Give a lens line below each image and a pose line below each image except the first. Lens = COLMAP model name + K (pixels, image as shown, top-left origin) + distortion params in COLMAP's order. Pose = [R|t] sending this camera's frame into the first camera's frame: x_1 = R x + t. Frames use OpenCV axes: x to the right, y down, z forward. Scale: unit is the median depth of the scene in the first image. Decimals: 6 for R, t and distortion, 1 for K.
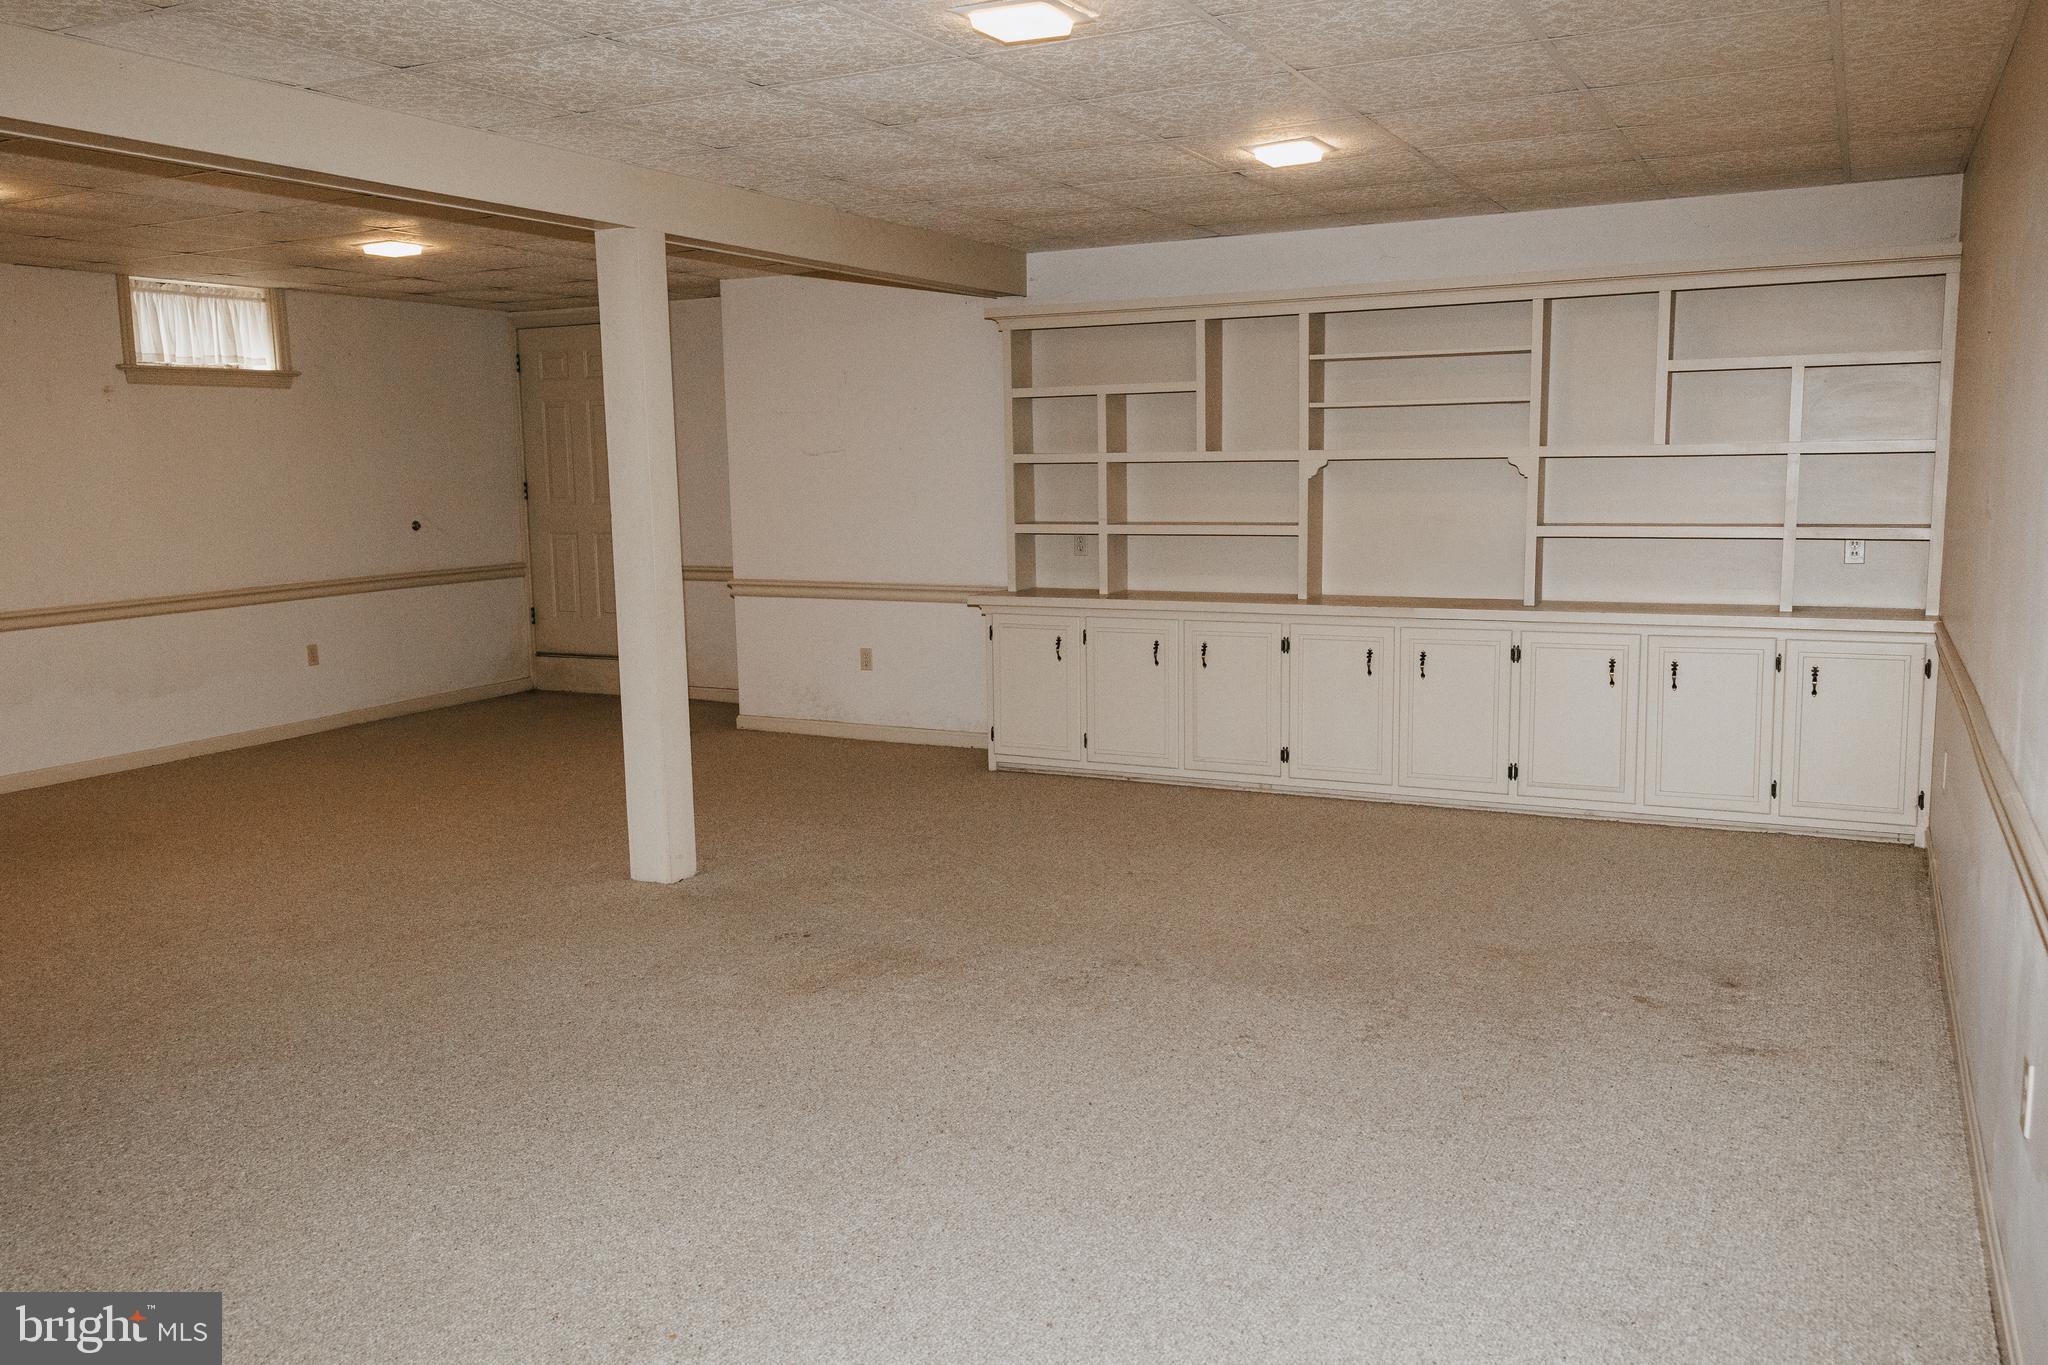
lens RADIAL K [[1687.3, 0, 1024.0], [0, 1687.3, 682.5], [0, 0, 1]] dist [0.003754, -0.000873]
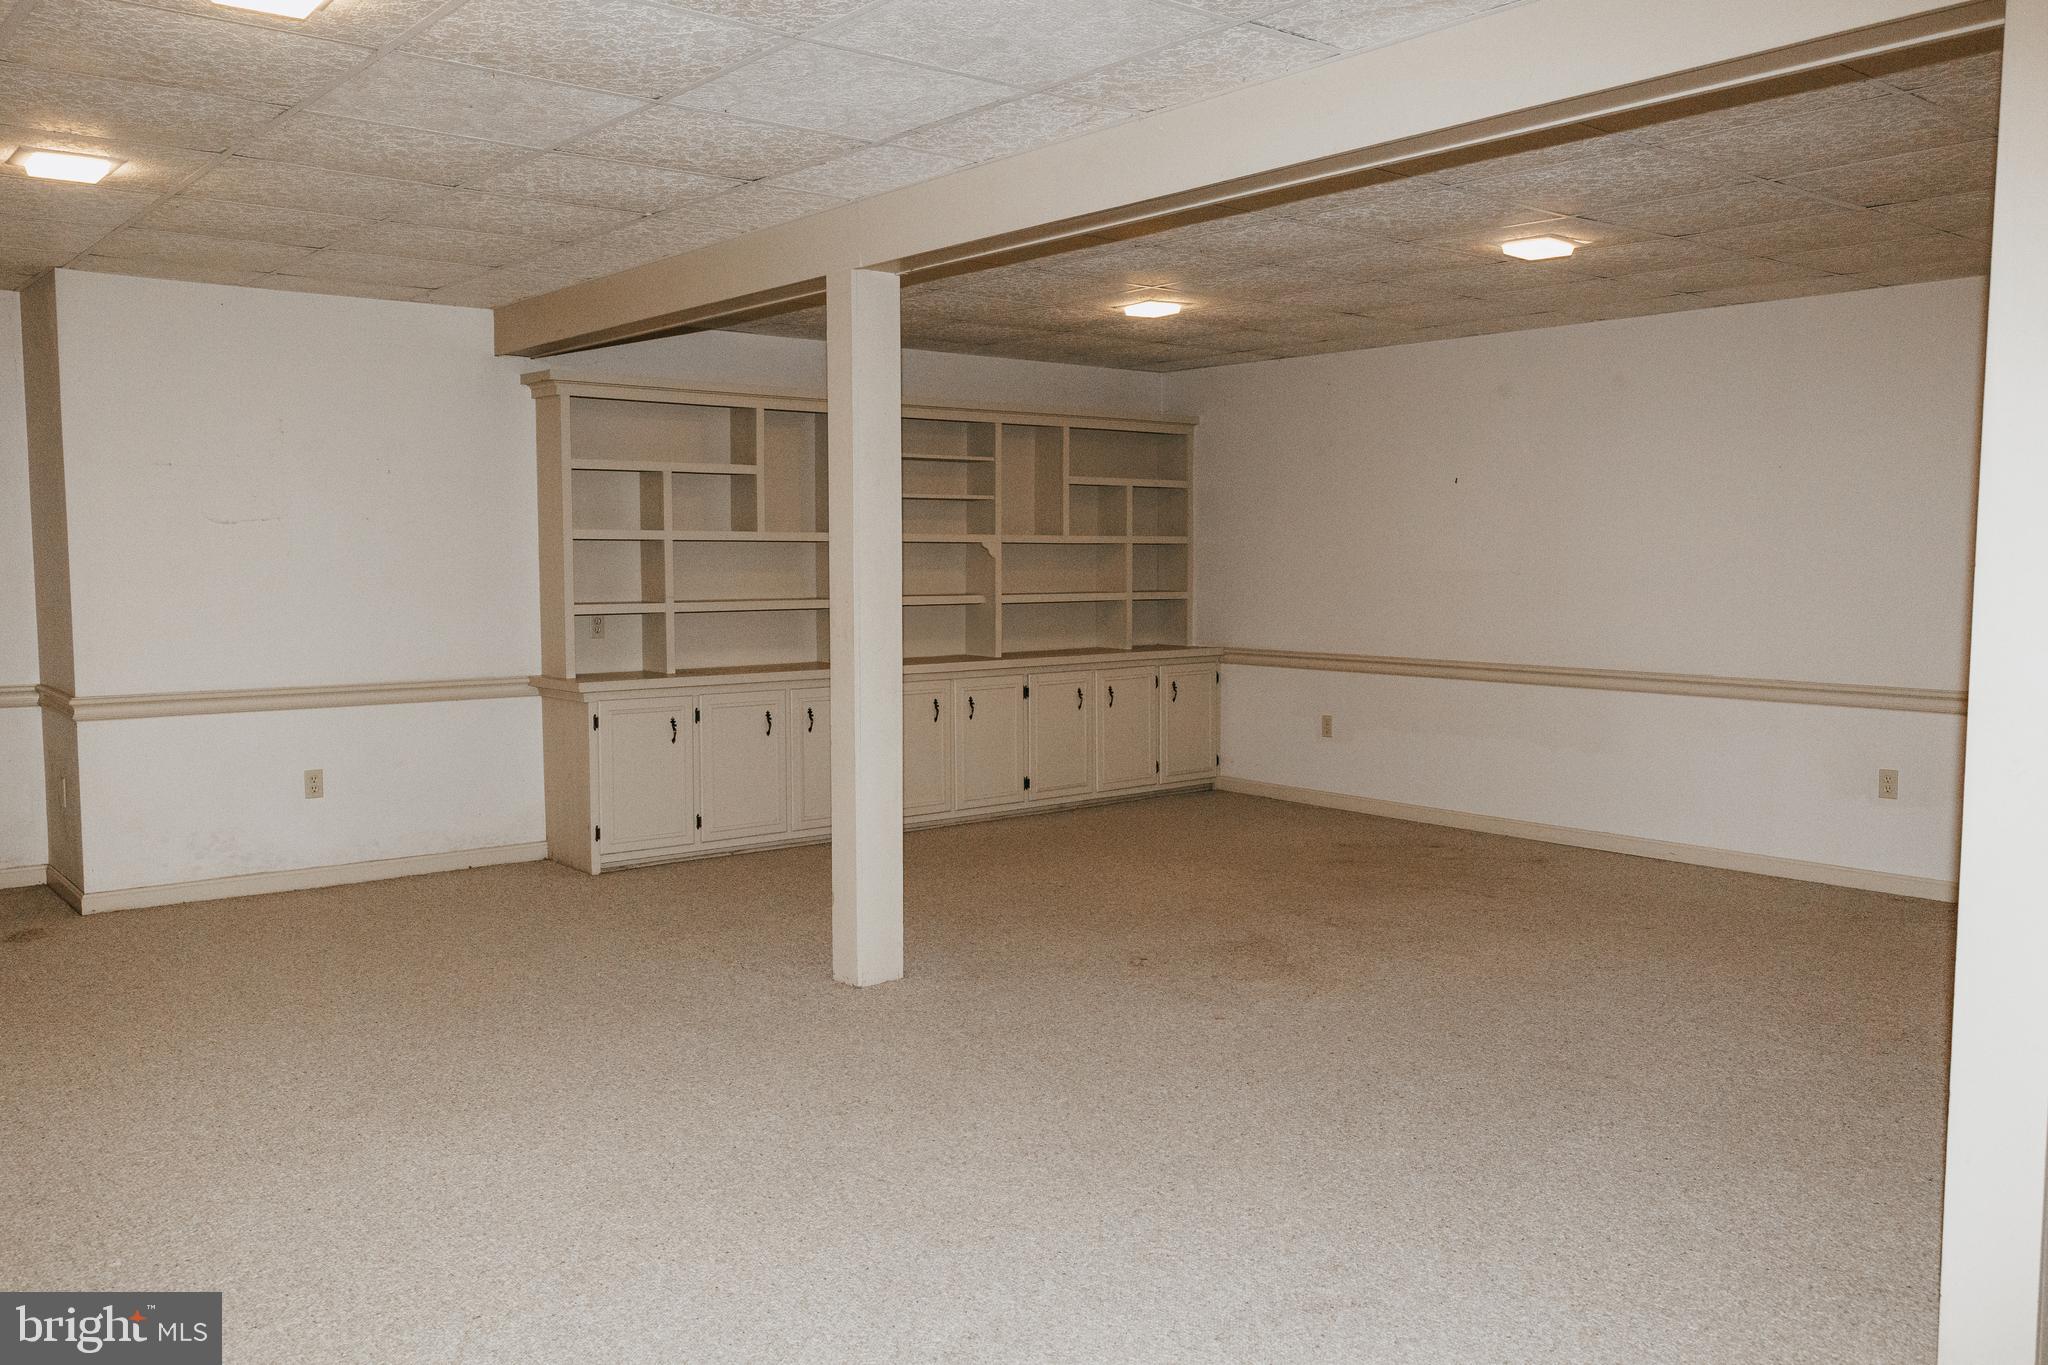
lens RADIAL K [[1687.3, 0, 1024.0], [0, 1687.3, 682.5], [0, 0, 1]] dist [0.003754, -0.000873]
pose [[0.349273, -0.057452, 0.935258, -0.800256], [0.113424, 0.993371, 0.018663, -0.042117], [-0.930131, 0.099562, 0.353474, 0.462740]]
